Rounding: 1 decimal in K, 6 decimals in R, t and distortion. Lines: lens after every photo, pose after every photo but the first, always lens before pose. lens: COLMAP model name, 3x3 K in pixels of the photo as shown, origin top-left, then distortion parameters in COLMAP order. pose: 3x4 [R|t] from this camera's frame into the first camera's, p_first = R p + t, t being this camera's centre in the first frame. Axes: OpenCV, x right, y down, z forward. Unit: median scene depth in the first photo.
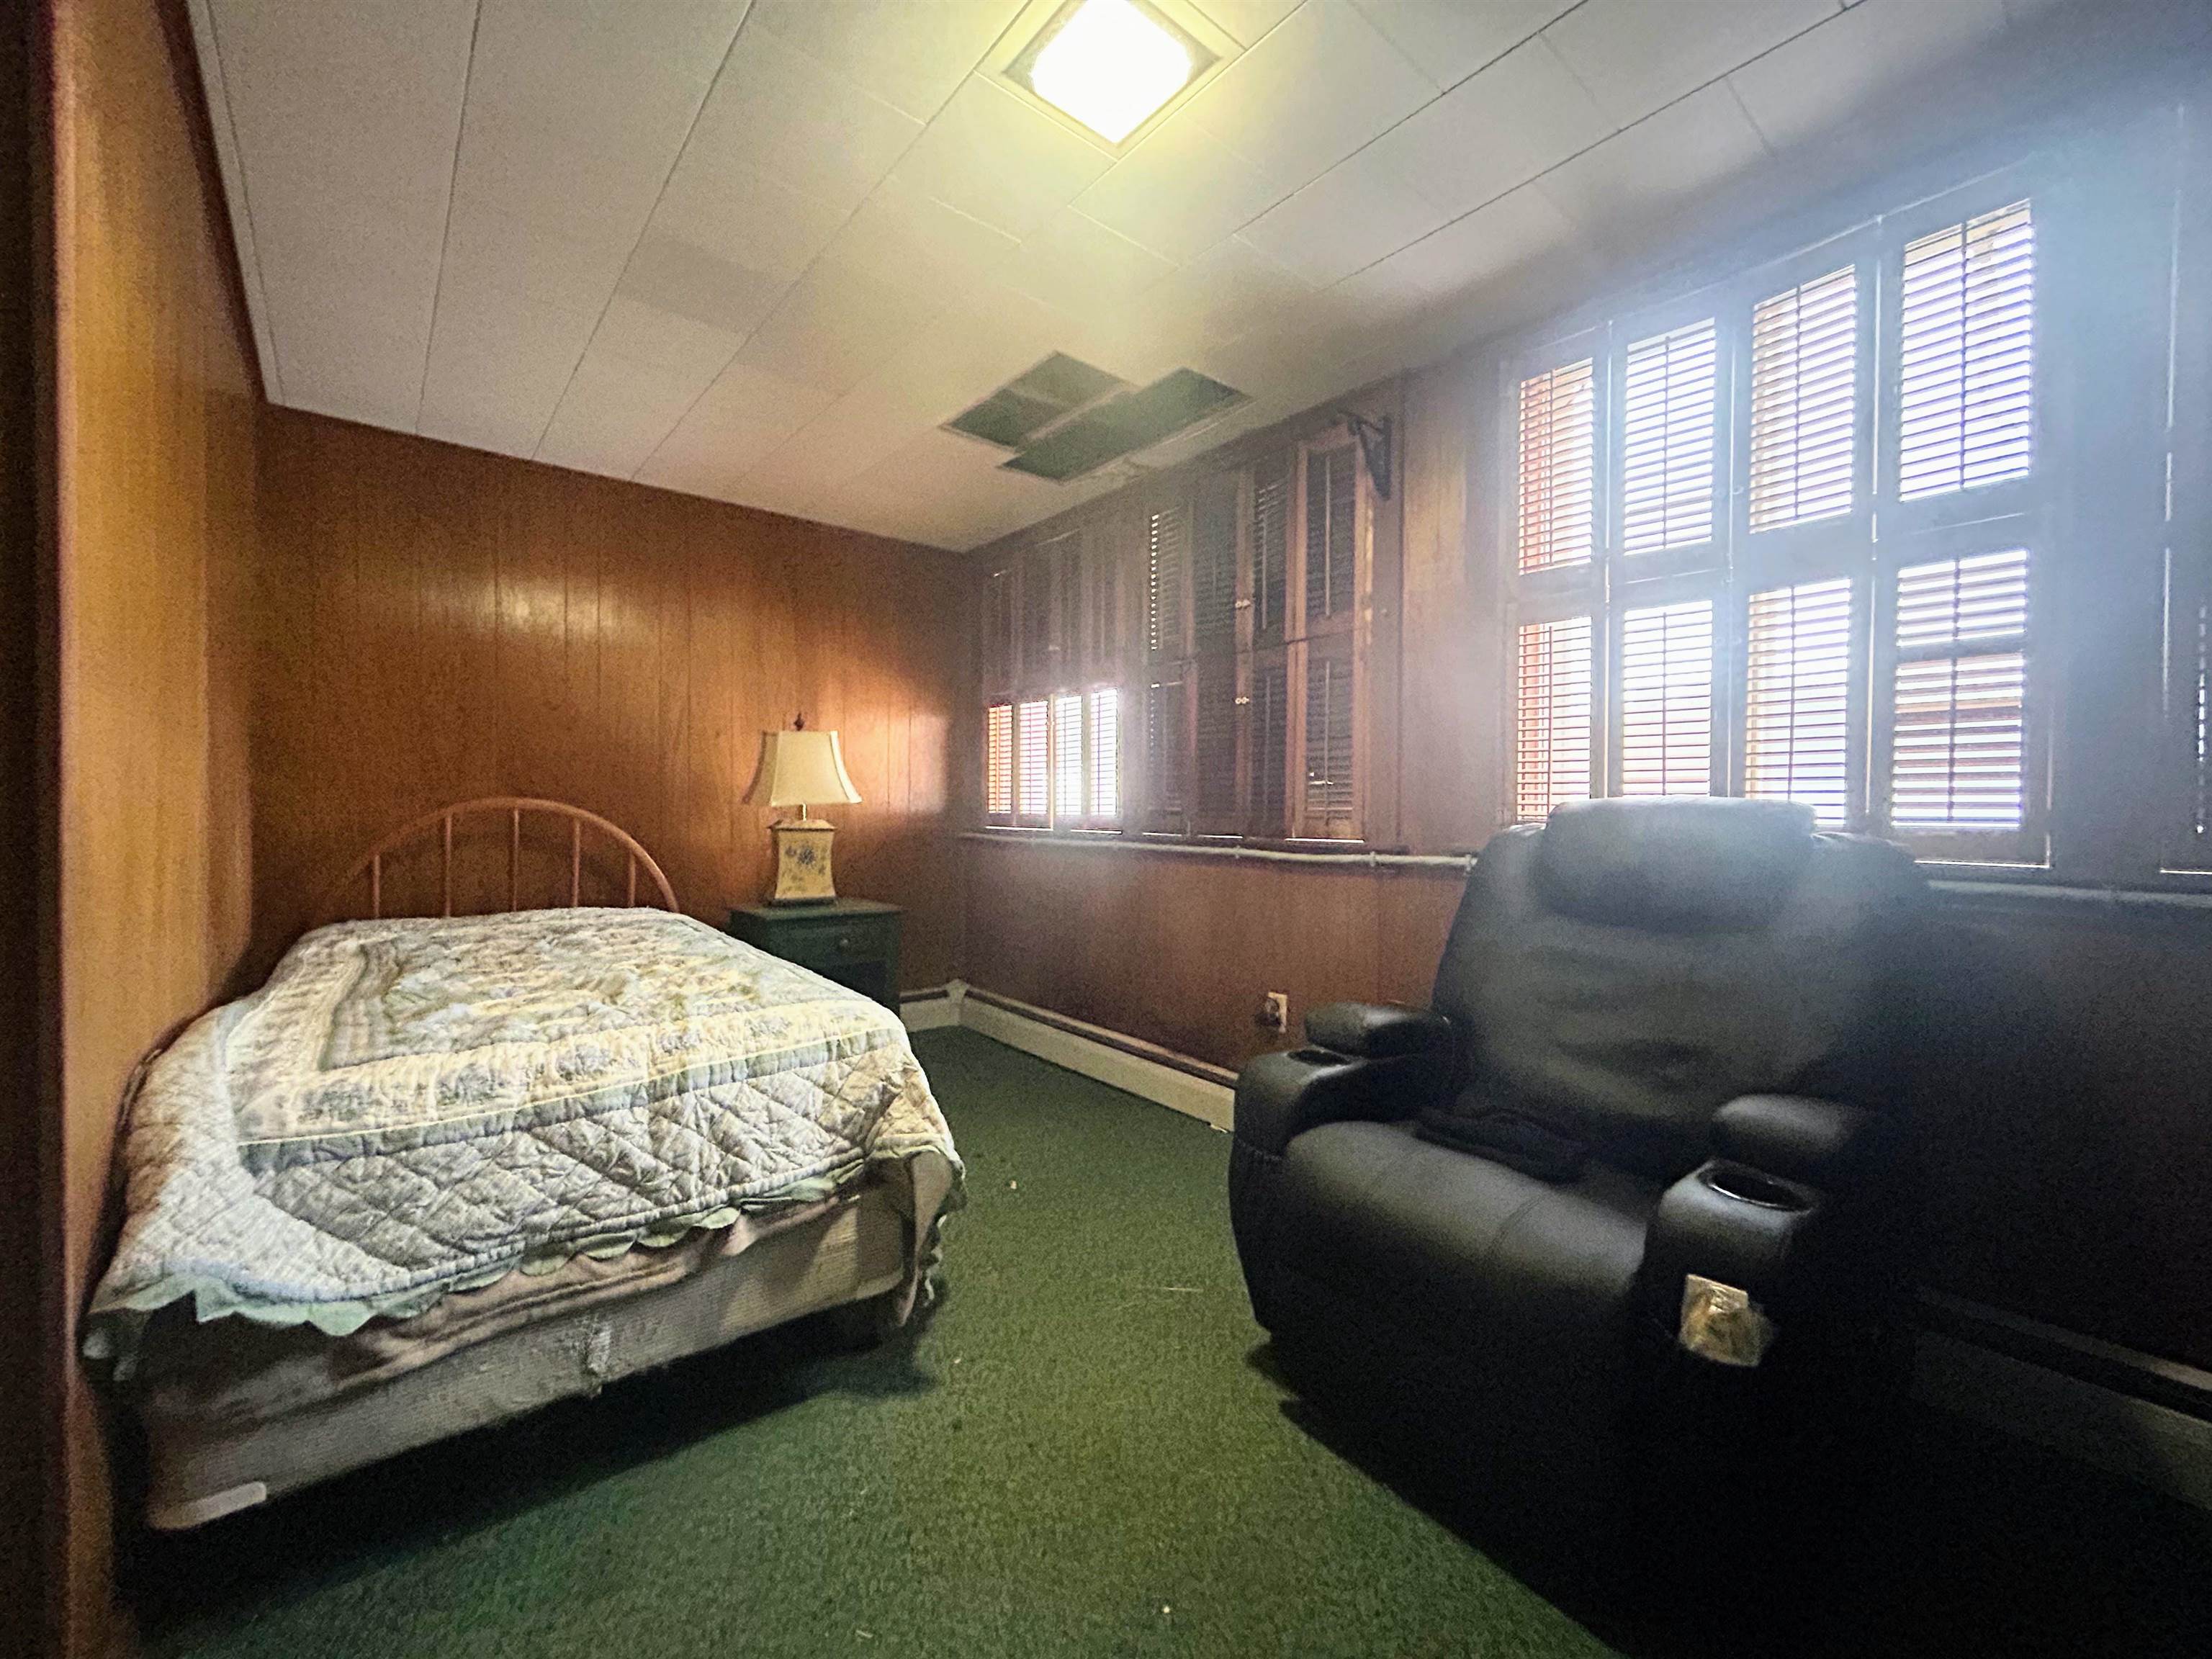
lens RADIAL K [[906.3, 0, 1100.1], [0, 906.3, 822.3], [0, 0, 1]] dist [0.002488, 0.000015]
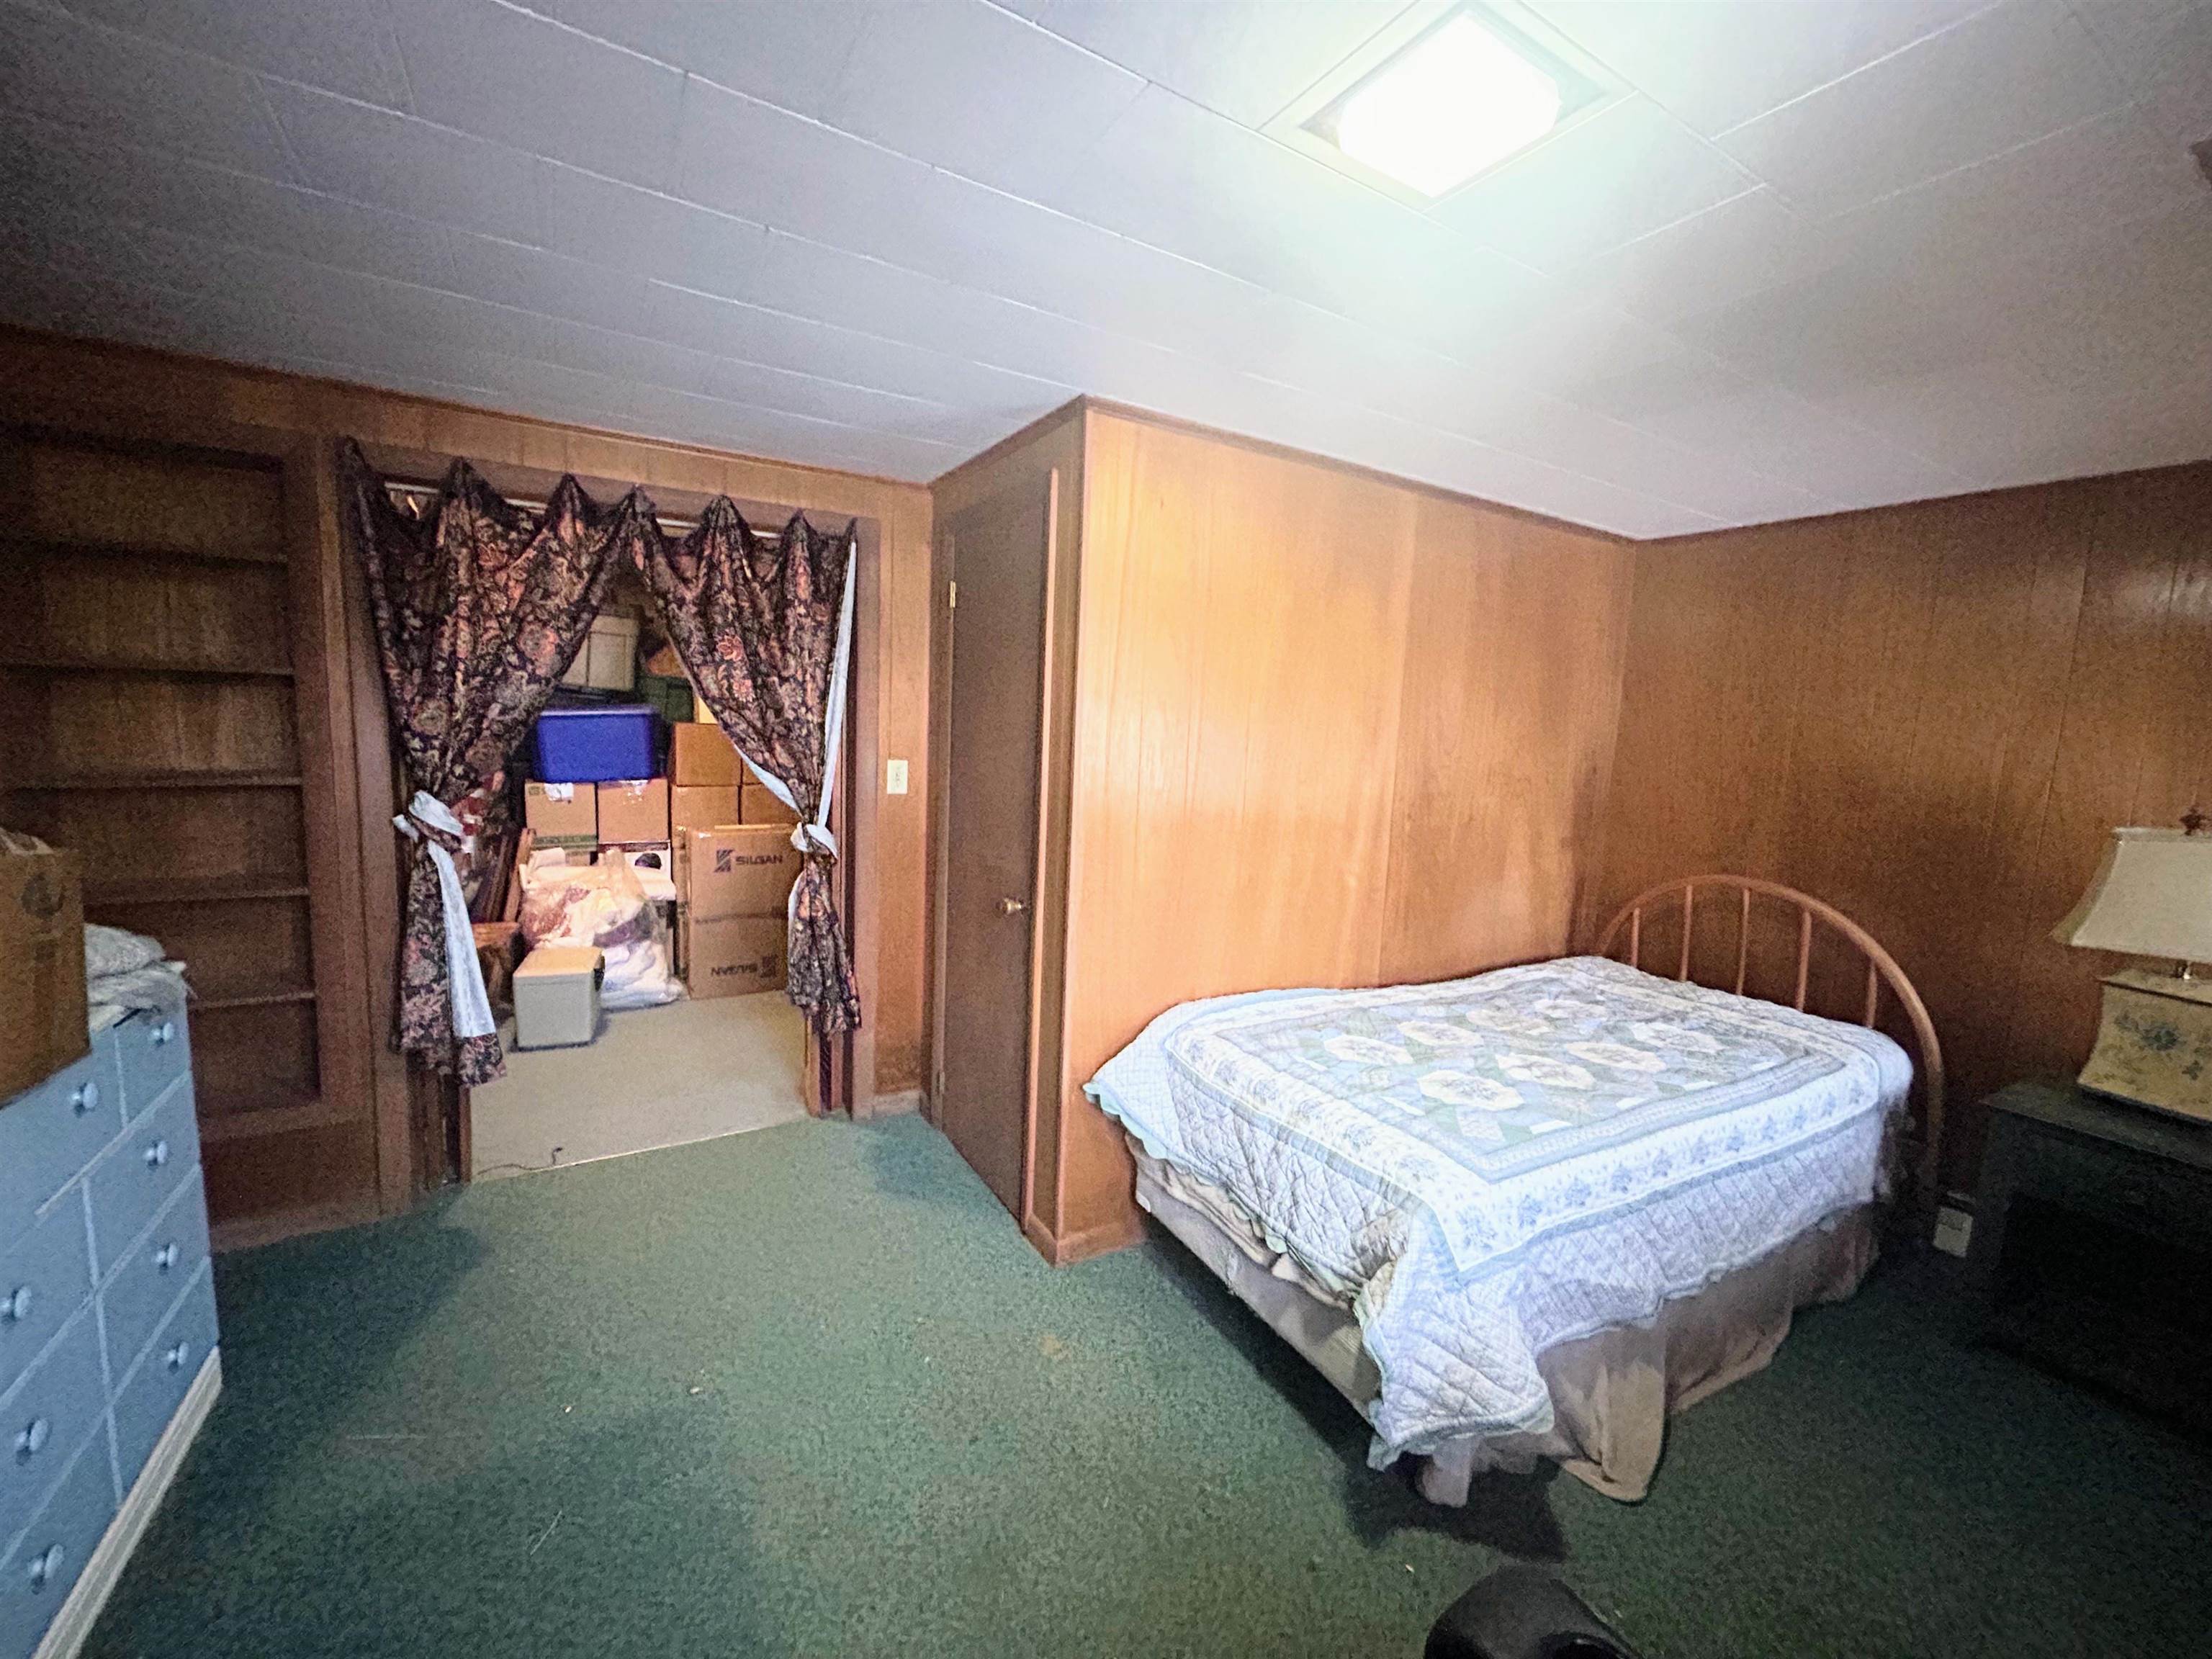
lens RADIAL K [[906.3, 0, 1105.6], [0, 906.3, 821.7], [0, 0, 1]] dist [0.002488, 0.000015]
pose [[-0.143228, 0.108396, -0.983736, 0.890900], [-0.056859, 0.991441, 0.117524, -0.336251], [0.988055, 0.072767, -0.135839, 0.895234]]
